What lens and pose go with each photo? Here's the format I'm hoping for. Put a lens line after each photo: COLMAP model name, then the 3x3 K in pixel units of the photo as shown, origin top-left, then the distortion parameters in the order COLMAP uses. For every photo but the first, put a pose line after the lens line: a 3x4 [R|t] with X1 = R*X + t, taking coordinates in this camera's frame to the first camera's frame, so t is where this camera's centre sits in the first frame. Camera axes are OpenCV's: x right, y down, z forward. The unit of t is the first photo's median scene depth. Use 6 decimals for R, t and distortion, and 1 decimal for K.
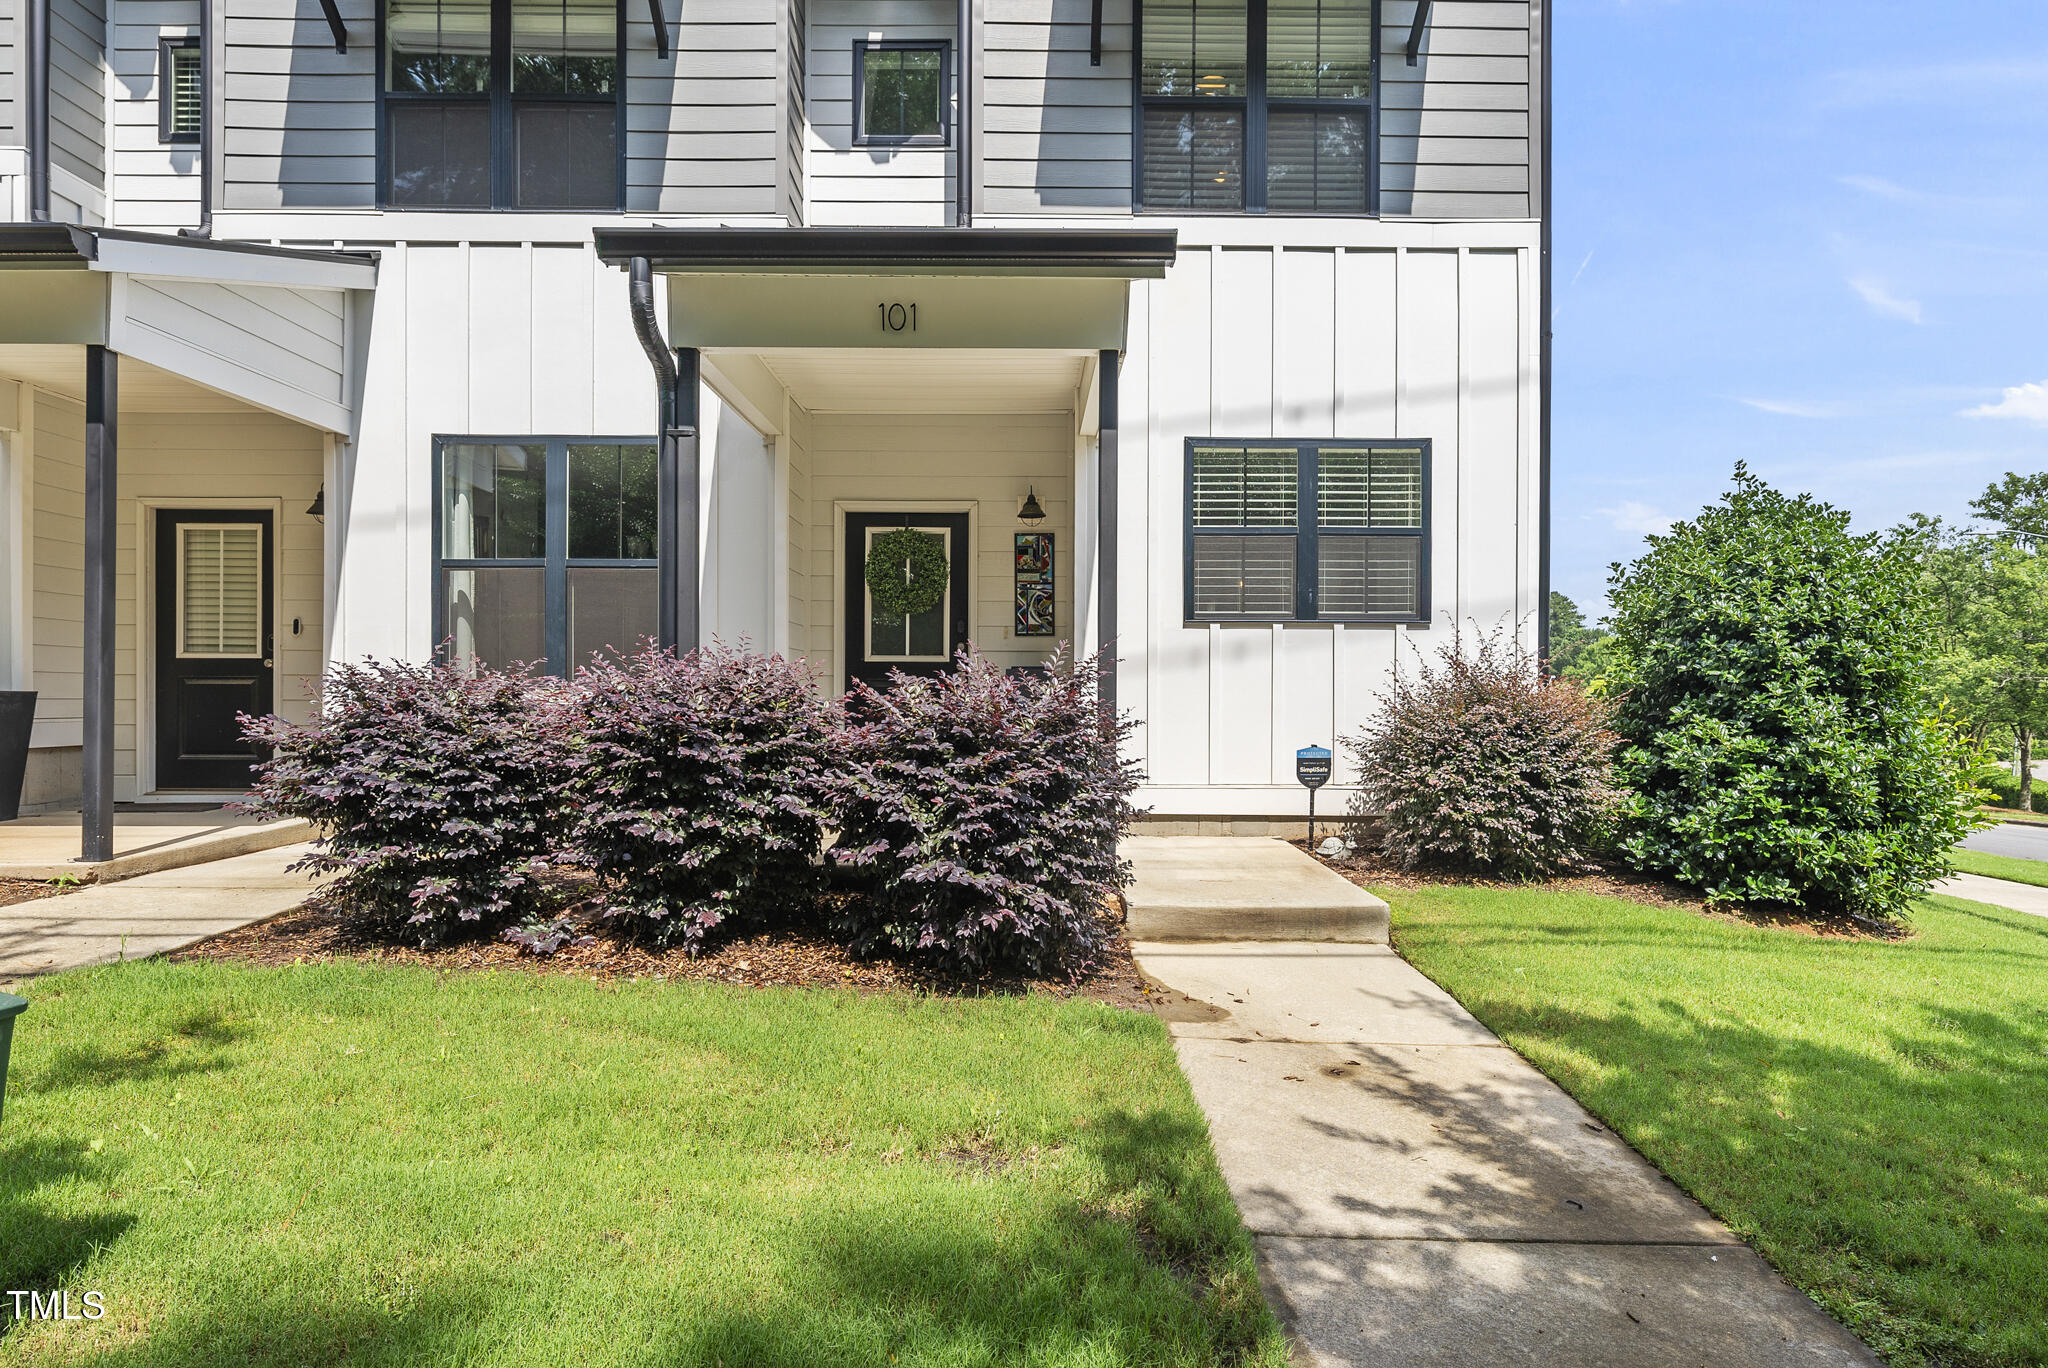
lens RADIAL K [[1195.6, 0, 1020.6], [0, 1195.6, 661.7], [0, 0, 1]] dist [0.002030, 0.000787]
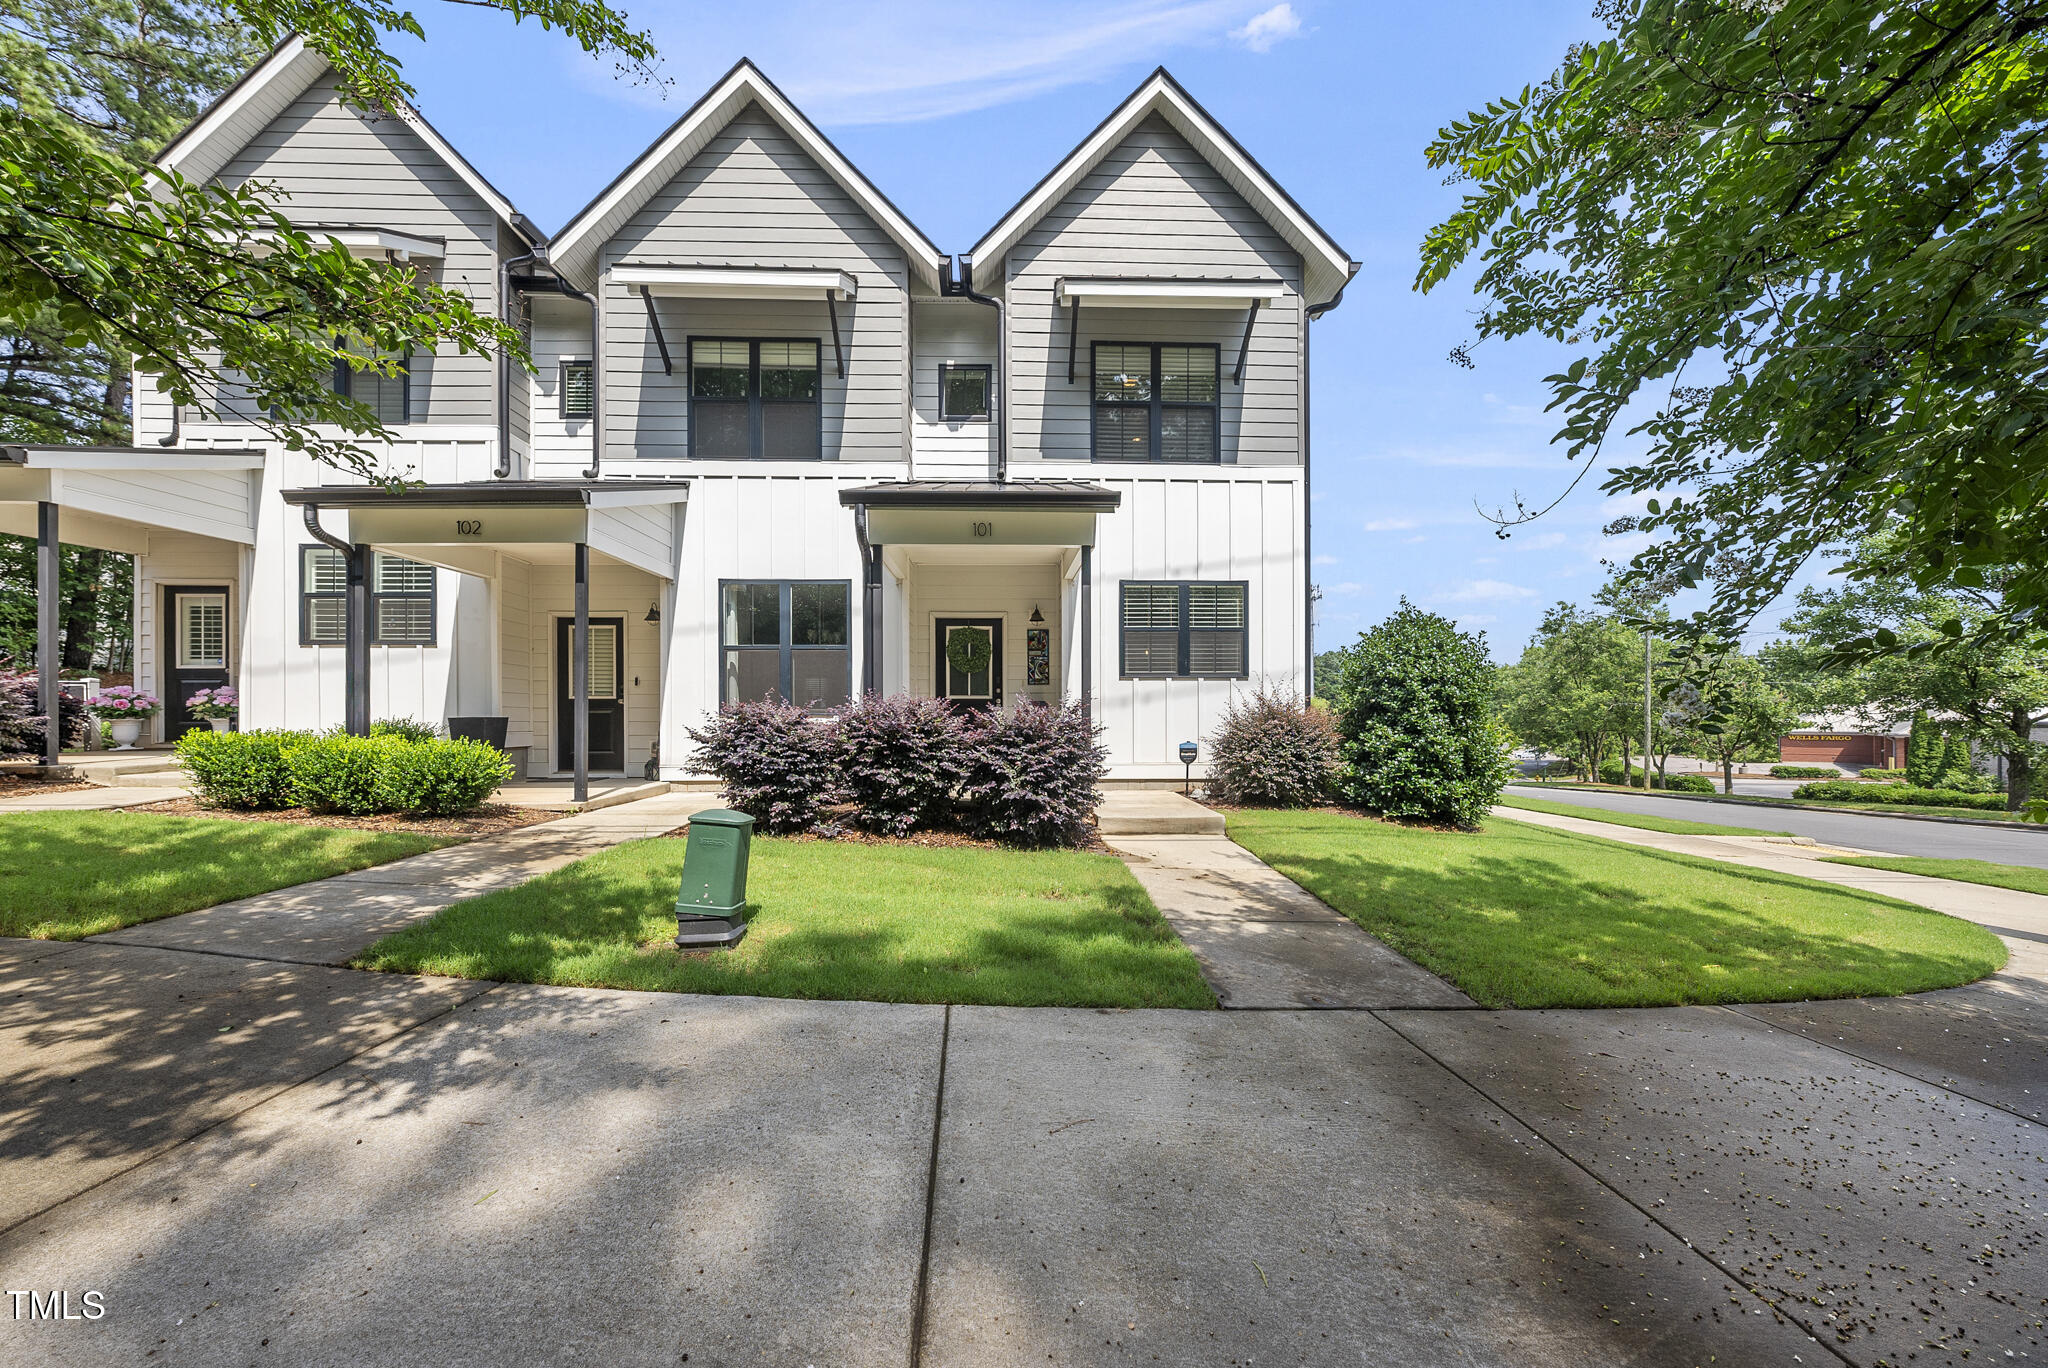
lens RADIAL K [[702.8, 0, 1030.1], [0, 702.8, 690.7], [0, 0, 1]] dist [-0.000093, 0.000399]
pose [[0.999805, -0.004821, 0.019145, -0.043540], [0.005017, 0.999936, -0.010174, -0.002444], [-0.019095, 0.010268, 0.999765, -0.179956]]
